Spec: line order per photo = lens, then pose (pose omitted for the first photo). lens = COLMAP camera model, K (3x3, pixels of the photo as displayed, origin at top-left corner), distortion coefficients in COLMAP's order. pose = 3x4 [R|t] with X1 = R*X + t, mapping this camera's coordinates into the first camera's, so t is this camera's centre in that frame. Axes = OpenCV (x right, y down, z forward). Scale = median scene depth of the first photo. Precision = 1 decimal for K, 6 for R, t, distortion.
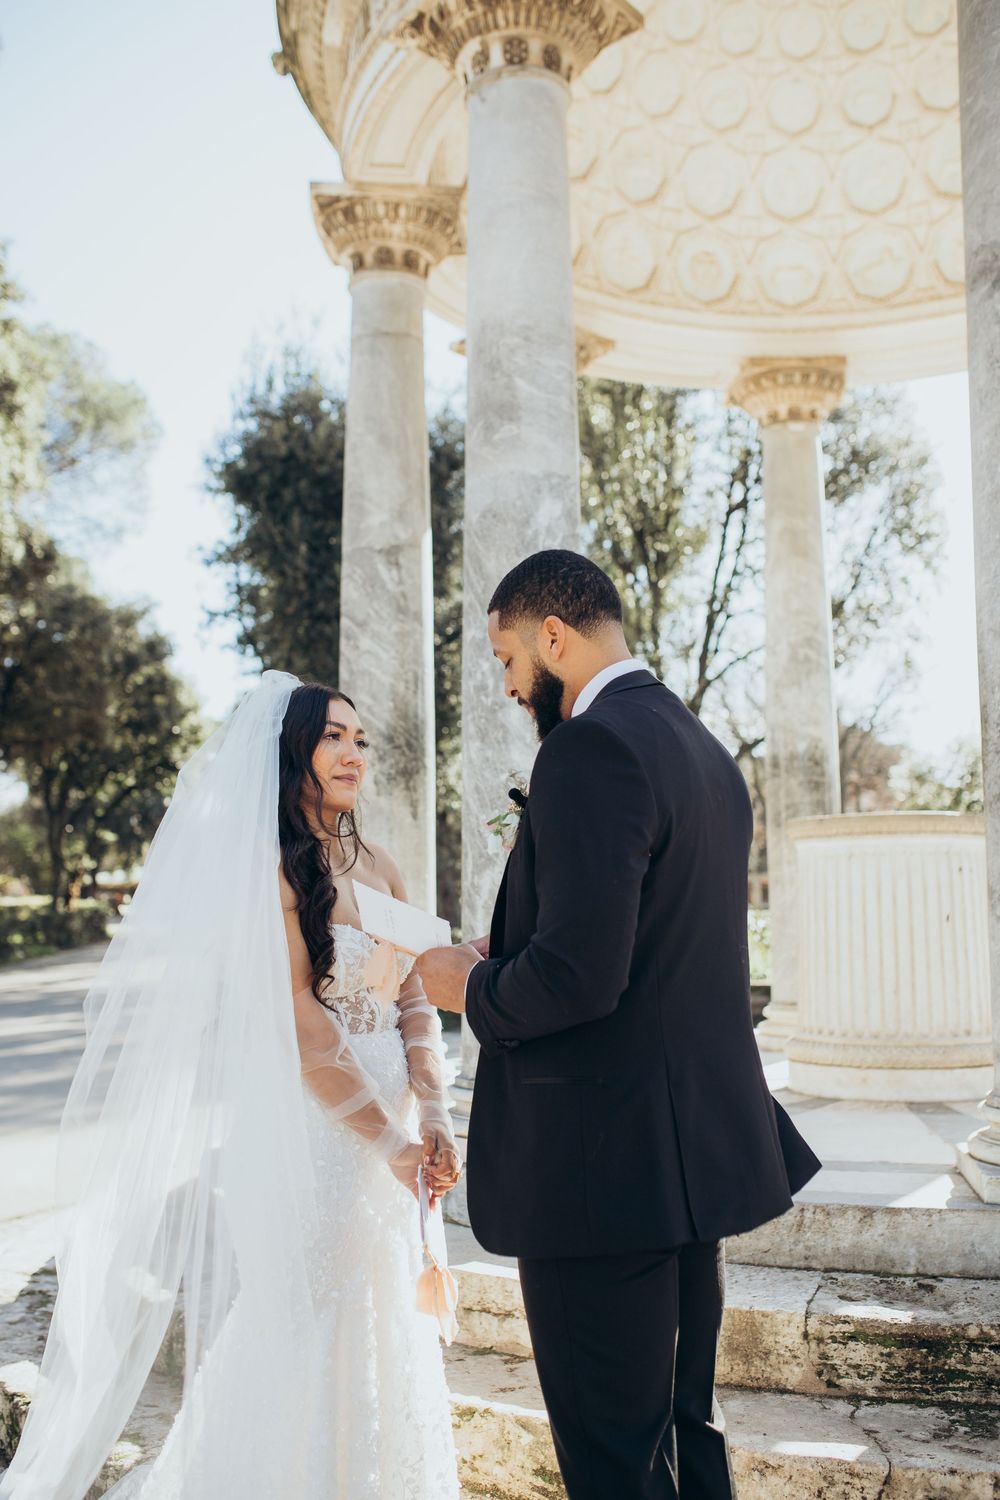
lens RADIAL K [[1463.8, 0, 503.2], [0, 1463.8, 750.8], [0, 0, 1]] dist [-0.063999, 0.091269]
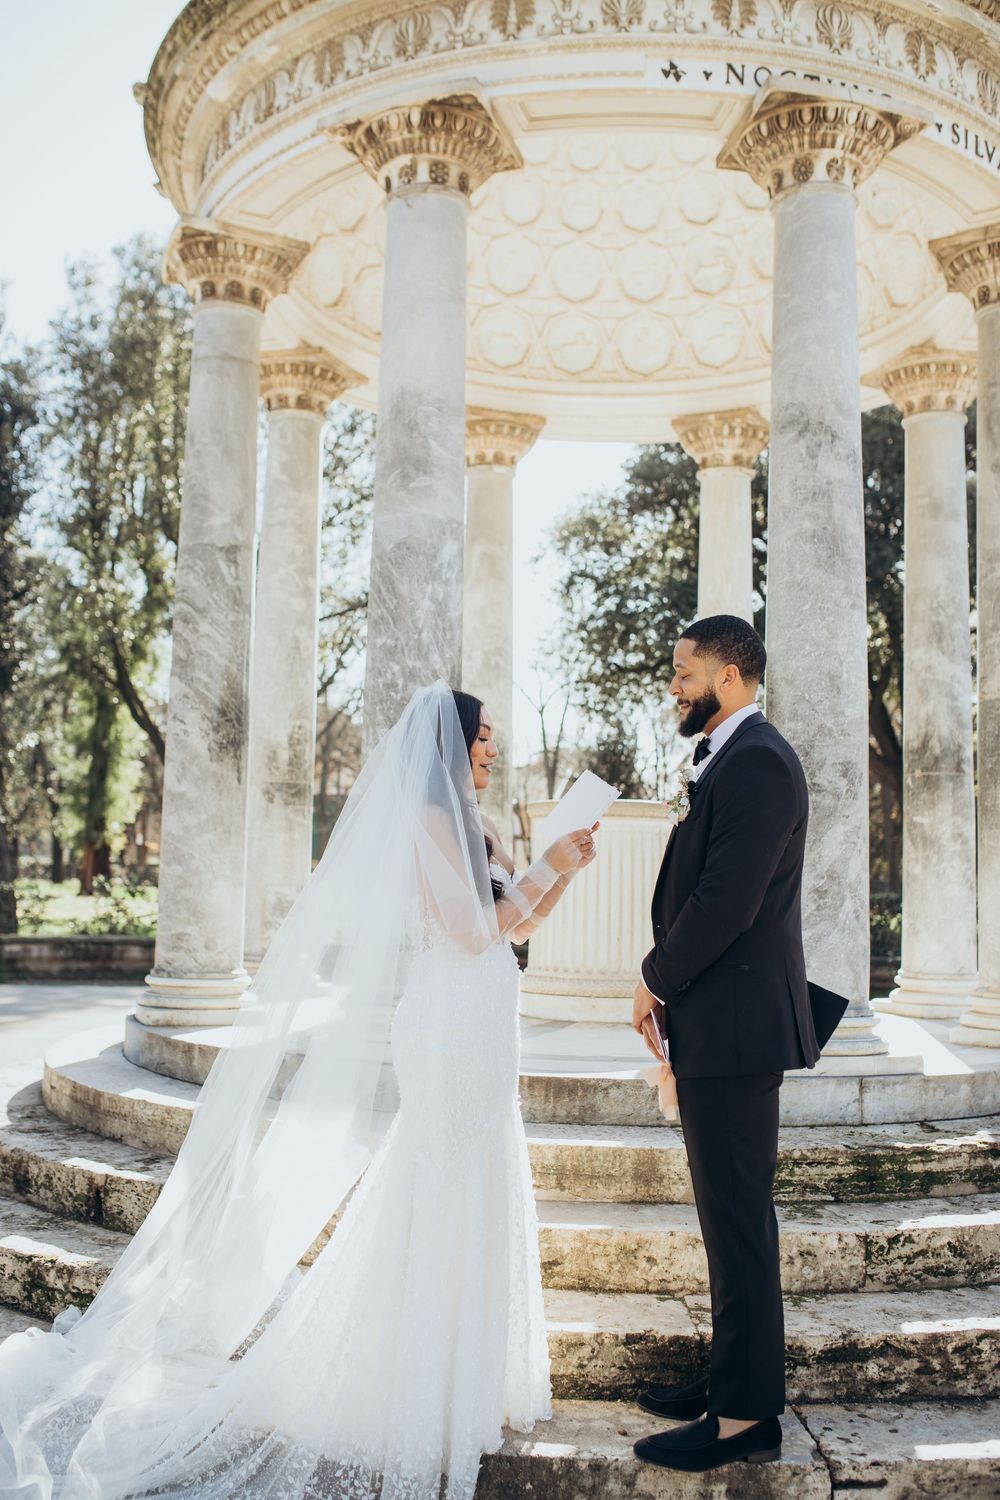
lens RADIAL K [[1434.2, 0, 501.2], [0, 1434.2, 752.8], [0, 0, 1]] dist [-0.066729, 0.096632]
pose [[0.930899, 0.064057, 0.359616, -0.274046], [-0.071926, 0.997373, 0.008531, -0.002033], [-0.358125, -0.033807, 0.933061, -0.133450]]
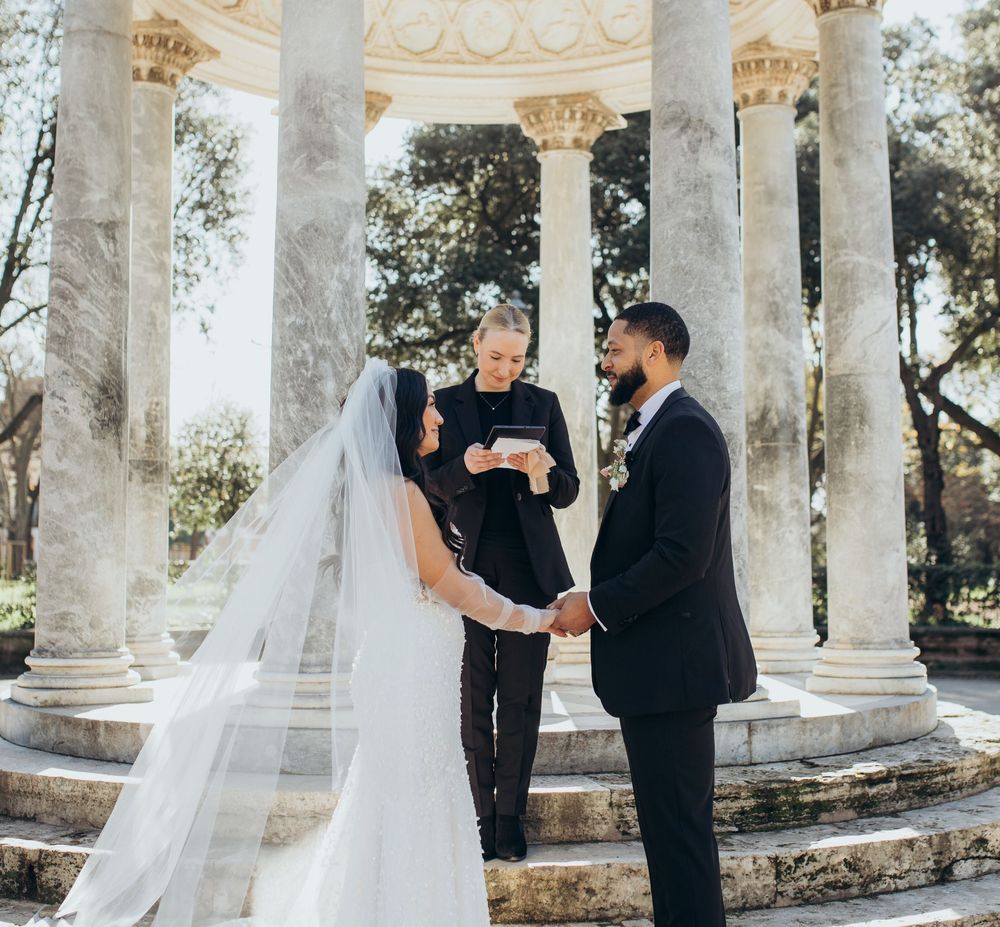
lens RADIAL K [[1485.9, 0, 544.2], [0, 1485.9, 423.6], [0, 0, 1]] dist [-0.071472, 0.111655]
pose [[0.845597, 0.058164, 0.530643, -0.394846], [-0.063750, 0.997935, -0.007797, 0.005262], [-0.530001, -0.027235, 0.847559, -0.166550]]
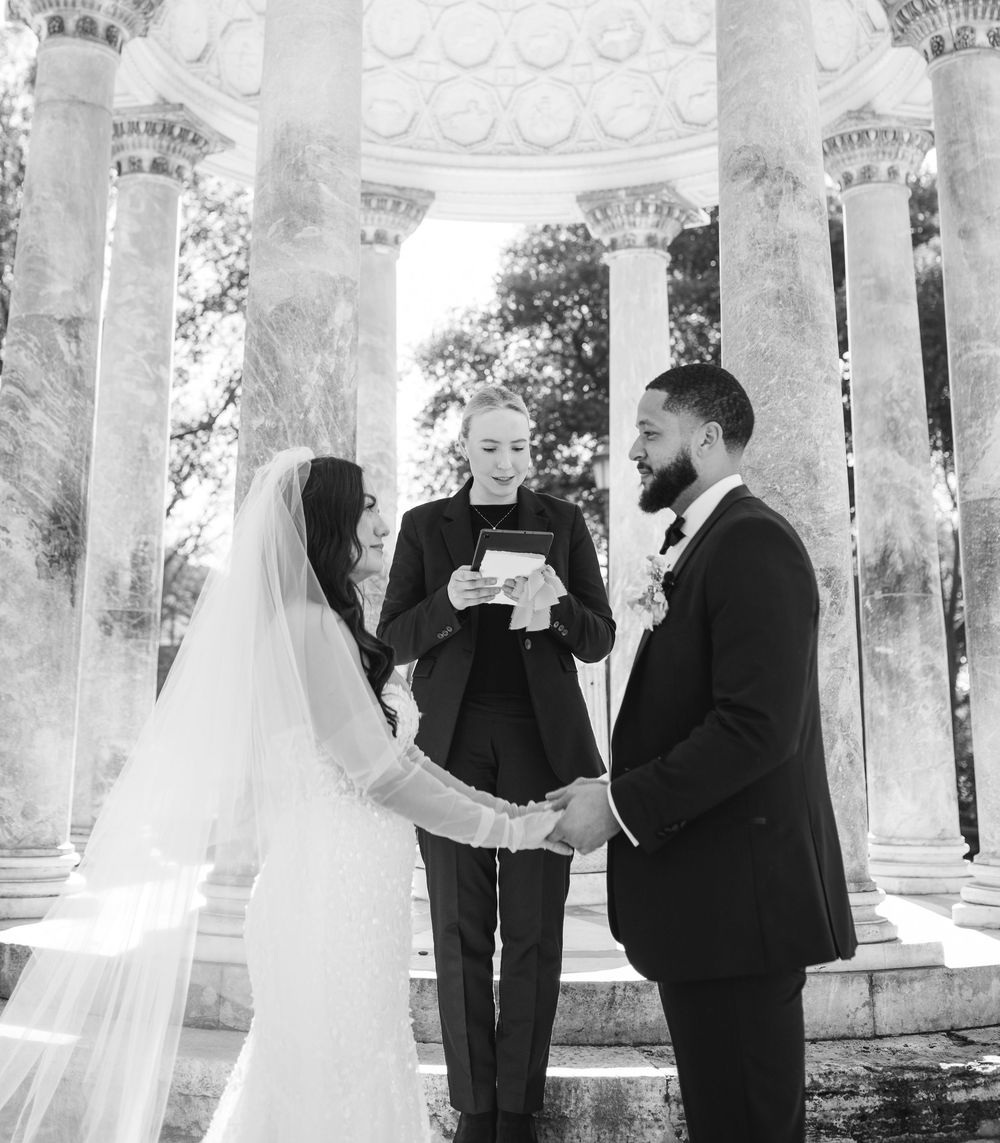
lens RADIAL K [[1567.0, 0, 458.9], [0, 1567.0, 324.1], [0, 0, 1]] dist [-0.070127, 0.102384]
pose [[0.905261, 0.131425, 0.404017, -0.261799], [-0.067218, 0.983280, -0.169243, 0.020973], [-0.419505, 0.126052, 0.898959, -0.030051]]
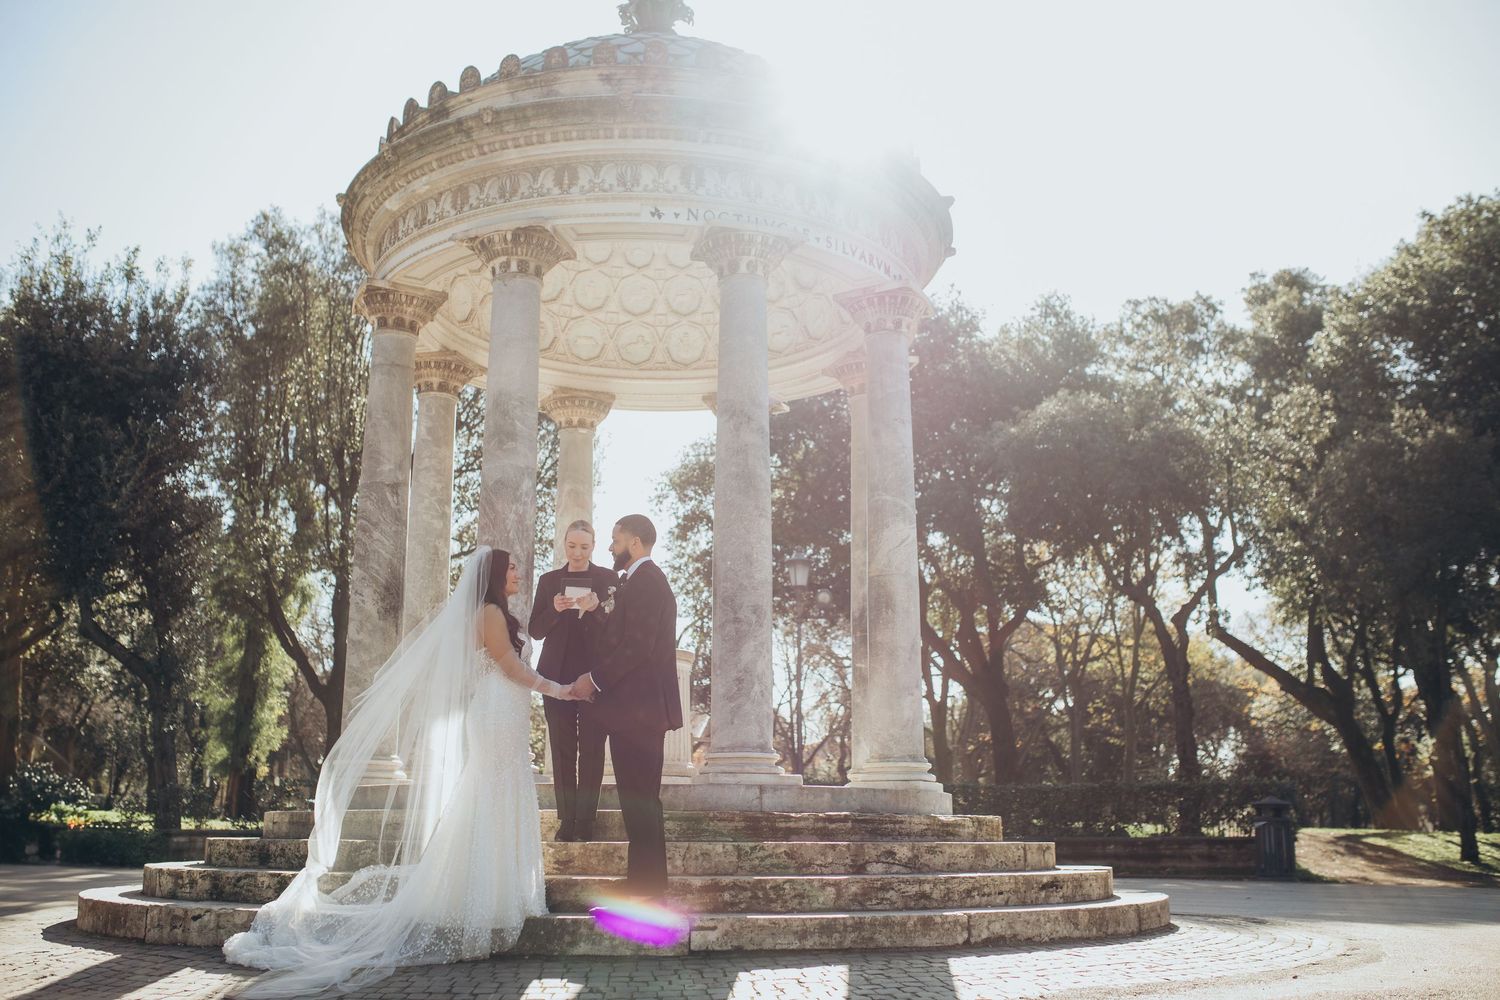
lens RADIAL K [[1463.8, 0, 755.1], [0, 1463.8, 499.1], [0, 0, 1]] dist [-0.063999, 0.091269]
pose [[0.904012, 0.108990, 0.413381, -0.418669], [-0.058862, 0.989480, -0.132157, 0.092166], [-0.423436, 0.095139, 0.900916, -0.816616]]
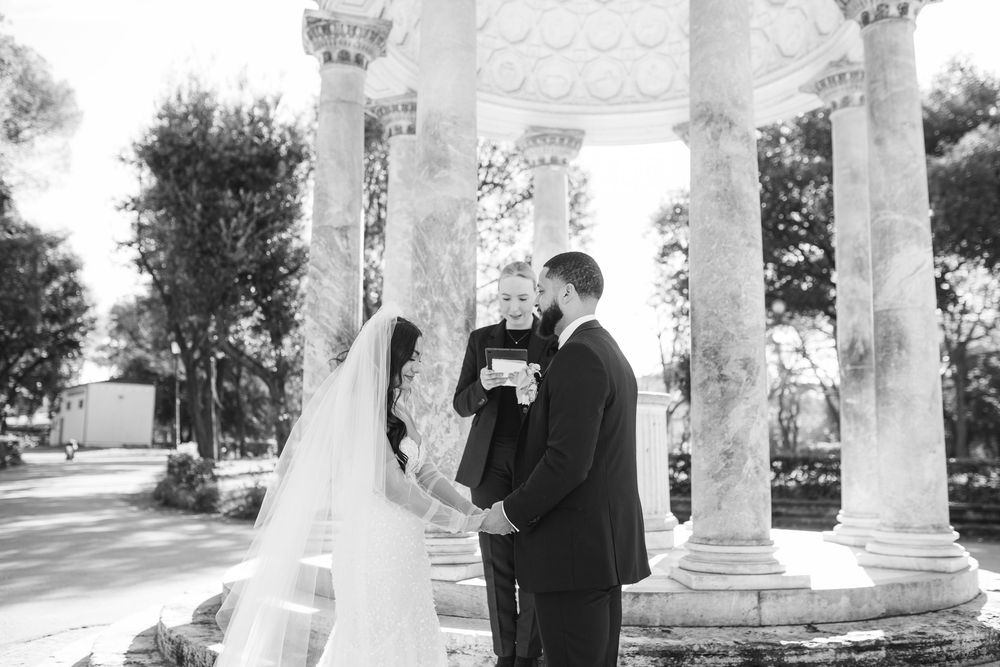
lens RADIAL K [[956.1, 0, 500.0], [0, 956.1, 333.5], [0, 0, 1]] dist [-0.066729, 0.096632]
pose [[0.975781, 0.045359, 0.213994, -0.131197], [-0.042202, 0.998923, -0.019304, -0.000735], [-0.214639, 0.009805, 0.976644, -0.128448]]
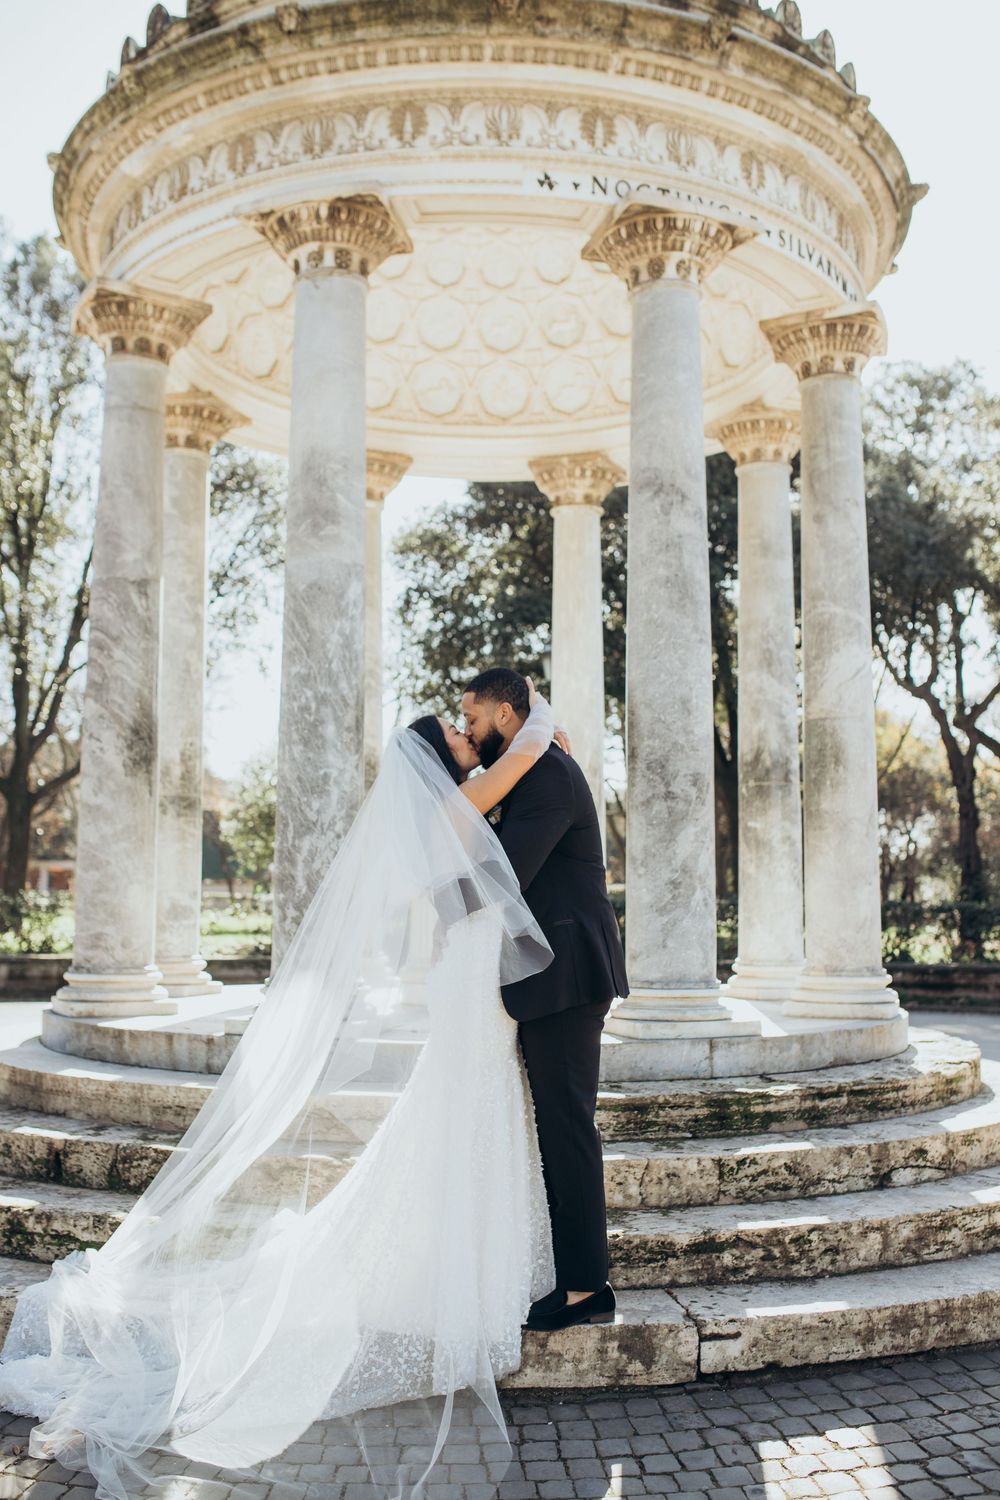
lens RADIAL K [[1466.0, 0, 506.2], [0, 1466.0, 752.2], [0, 0, 1]] dist [-0.067061, 0.094896]
pose [[0.879560, 0.064078, 0.471453, -0.386437], [-0.067239, 0.997685, -0.010158, 0.000844], [-0.471013, -0.022765, 0.881833, -0.265581]]
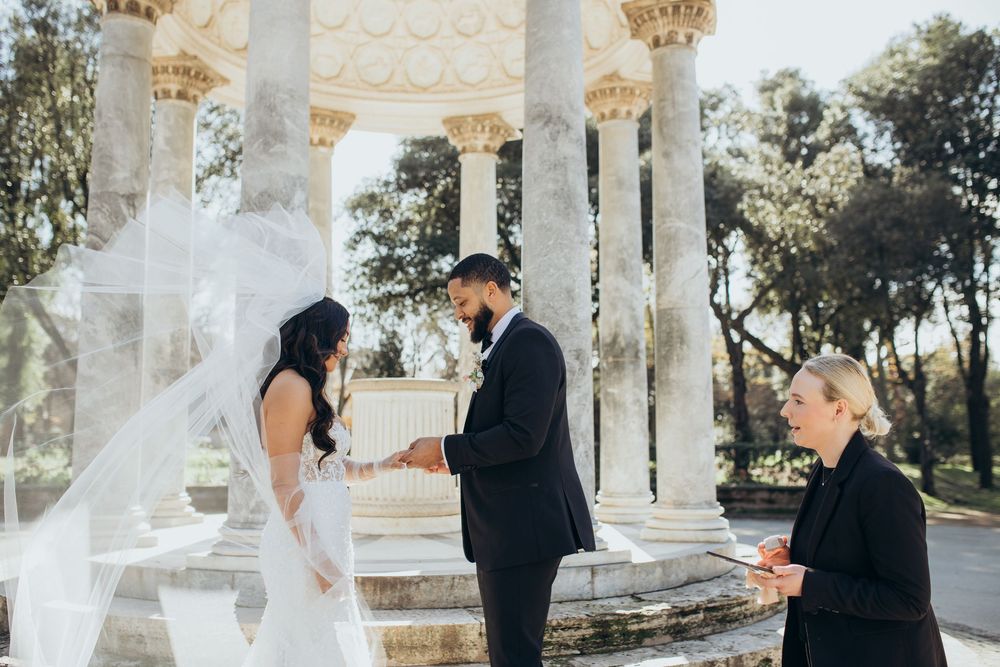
lens RADIAL K [[956.1, 0, 500.0], [0, 956.1, 333.5], [0, 0, 1]] dist [-0.066729, 0.096632]
pose [[0.840780, 0.070249, 0.536800, -0.279178], [-0.067244, 0.997418, -0.025207, 0.008349], [-0.537185, -0.014903, 0.843333, -0.071106]]
